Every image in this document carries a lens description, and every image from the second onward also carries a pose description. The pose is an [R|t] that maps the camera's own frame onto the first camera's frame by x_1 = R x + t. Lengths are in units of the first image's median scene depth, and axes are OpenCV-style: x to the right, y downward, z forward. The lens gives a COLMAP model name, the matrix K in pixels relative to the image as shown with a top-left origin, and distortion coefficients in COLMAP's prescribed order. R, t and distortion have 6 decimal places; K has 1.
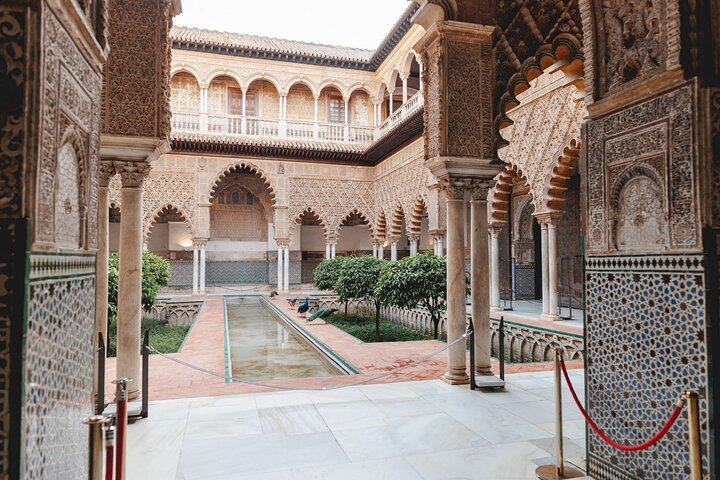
lens RADIAL K [[492.4, 0, 361.8], [0, 492.4, 242.1], [0, 0, 1]] dist [0.004418, 0.000191]
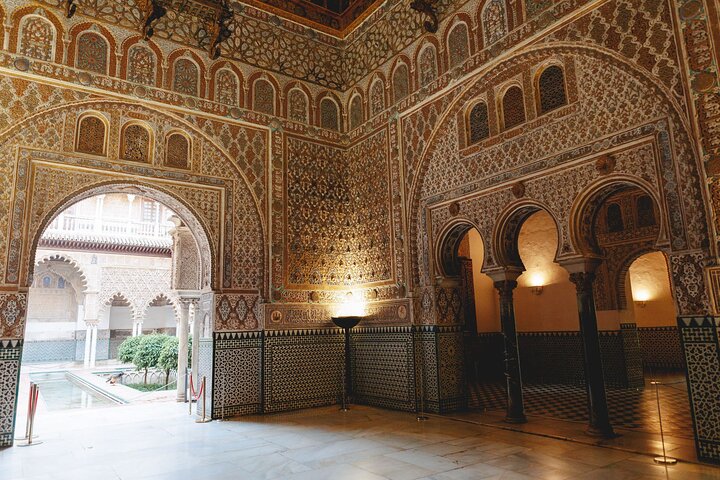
lens RADIAL K [[492.4, 0, 358.9], [0, 492.4, 234.8], [0, 0, 1]] dist [0.004418, 0.000191]
pose [[0.946660, 0.034000, 0.320435, 0.053714], [0.015909, 0.988274, -0.151862, -0.017723], [-0.321840, 0.148860, 0.935018, -0.306396]]
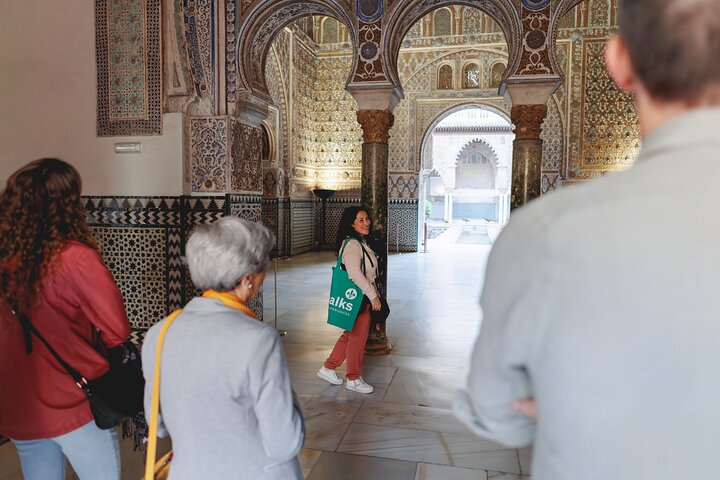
lens RADIAL K [[492.4, 0, 358.8], [0, 492.4, 238.8], [0, 0, 1]] dist [0.004418, 0.000191]
pose [[0.870730, 0.048514, -0.489362, 0.188864], [0.006996, 0.993799, 0.110972, -0.022500], [0.491711, -0.100050, 0.864992, -0.493986]]
